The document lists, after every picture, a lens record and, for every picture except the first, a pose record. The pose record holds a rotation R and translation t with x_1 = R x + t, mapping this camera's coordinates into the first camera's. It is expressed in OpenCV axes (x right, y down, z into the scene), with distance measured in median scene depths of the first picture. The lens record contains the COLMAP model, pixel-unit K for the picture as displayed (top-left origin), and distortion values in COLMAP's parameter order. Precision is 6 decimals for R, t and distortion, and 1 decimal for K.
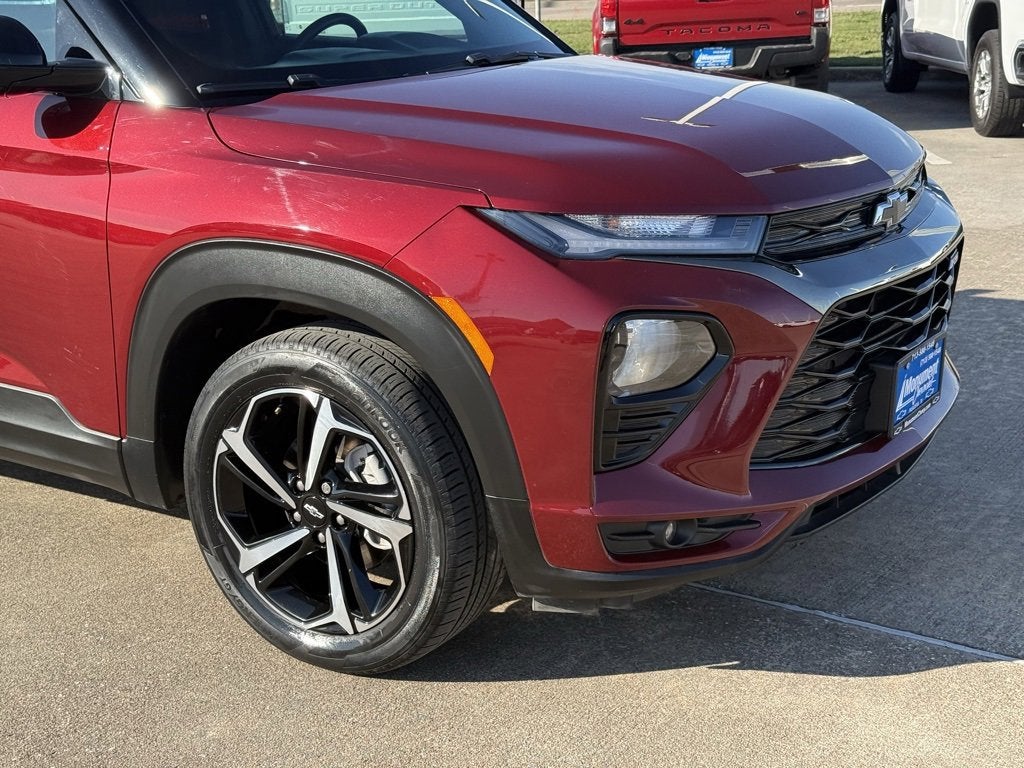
lens RADIAL K [[1462.9, 0, 512.0], [0, 1462.9, 384.0], [0, 0, 1]] dist [0.168003, -0.111406]
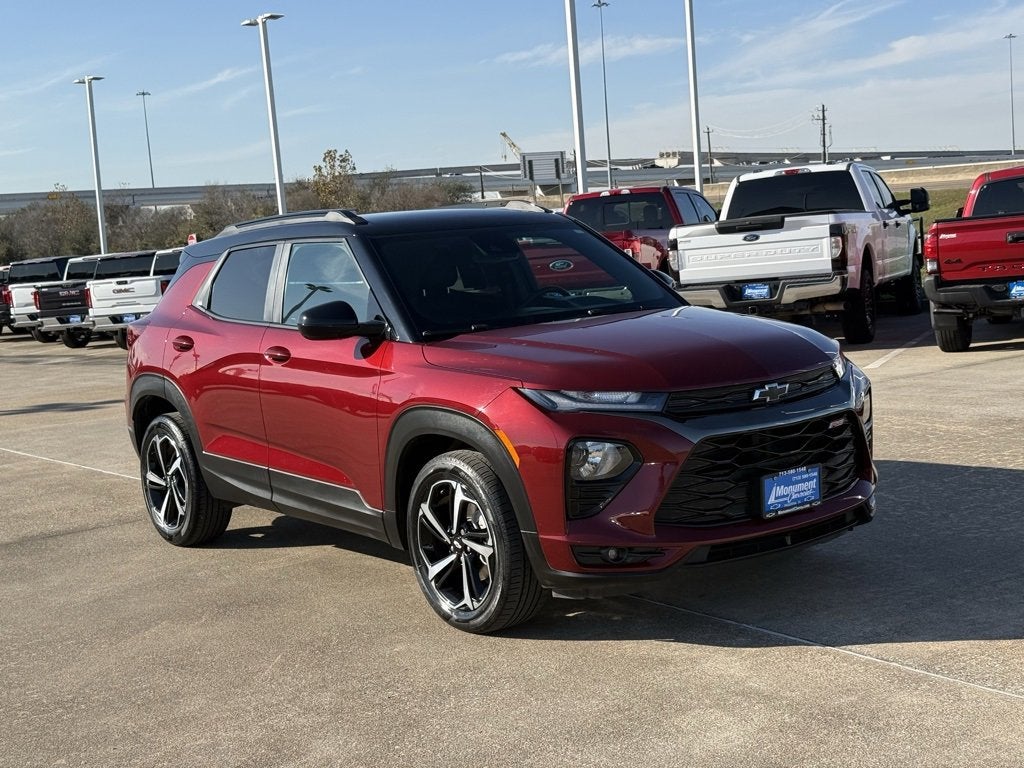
lens RADIAL K [[1462.9, 0, 512.0], [0, 1462.9, 384.0], [0, 0, 1]] dist [0.168003, -0.111406]
pose [[0.940436, -0.001030, -0.339970, 0.596765], [-0.050020, 0.988693, -0.141364, 0.148222], [0.336272, 0.149949, 0.929751, -0.815920]]
